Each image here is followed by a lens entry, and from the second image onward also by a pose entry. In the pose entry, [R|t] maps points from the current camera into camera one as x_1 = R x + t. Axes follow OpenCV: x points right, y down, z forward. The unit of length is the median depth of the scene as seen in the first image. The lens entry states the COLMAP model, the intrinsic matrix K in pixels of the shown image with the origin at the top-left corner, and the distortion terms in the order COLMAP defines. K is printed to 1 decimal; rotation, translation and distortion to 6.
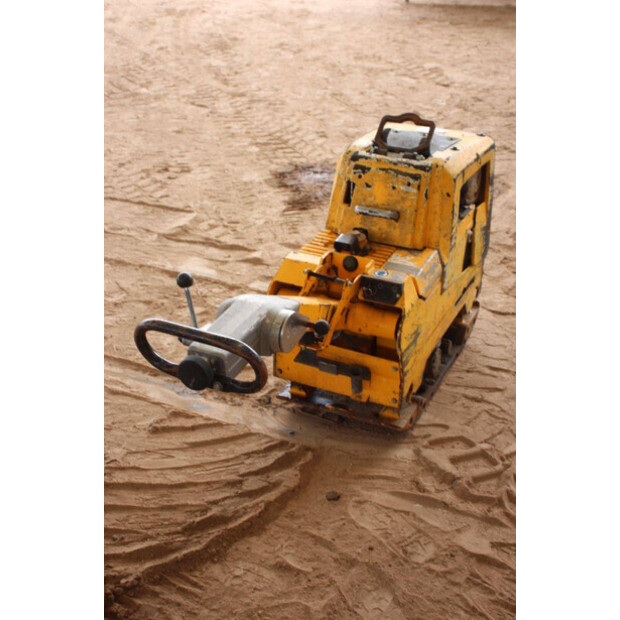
lens RADIAL K [[866.6, 0, 322.3], [0, 866.6, 307.5], [0, 0, 1]] dist [0.072347, 0.034335]
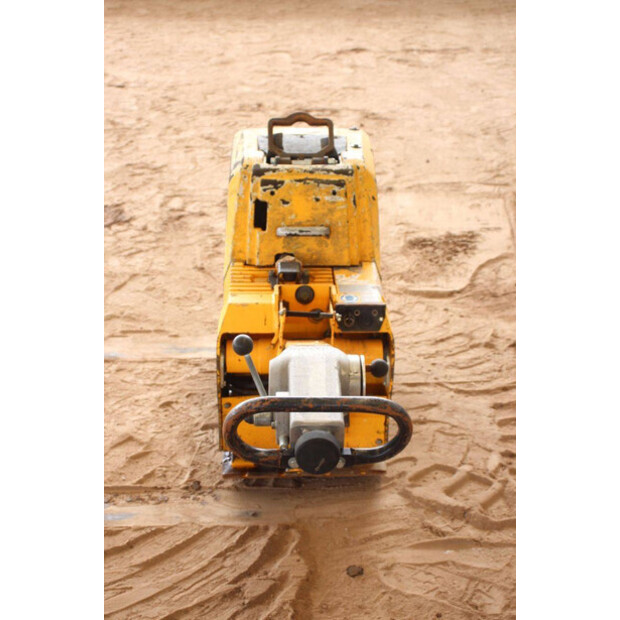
lens RADIAL K [[1010.5, 0, 310.0], [0, 1010.5, 310.0], [0, 0, 1]] dist [0.173241, 0.044353]
pose [[0.894772, -0.193522, 0.402408, -0.346337], [0.206408, 0.978398, 0.011563, -0.044367], [-0.395952, 0.072714, 0.915388, 0.096074]]
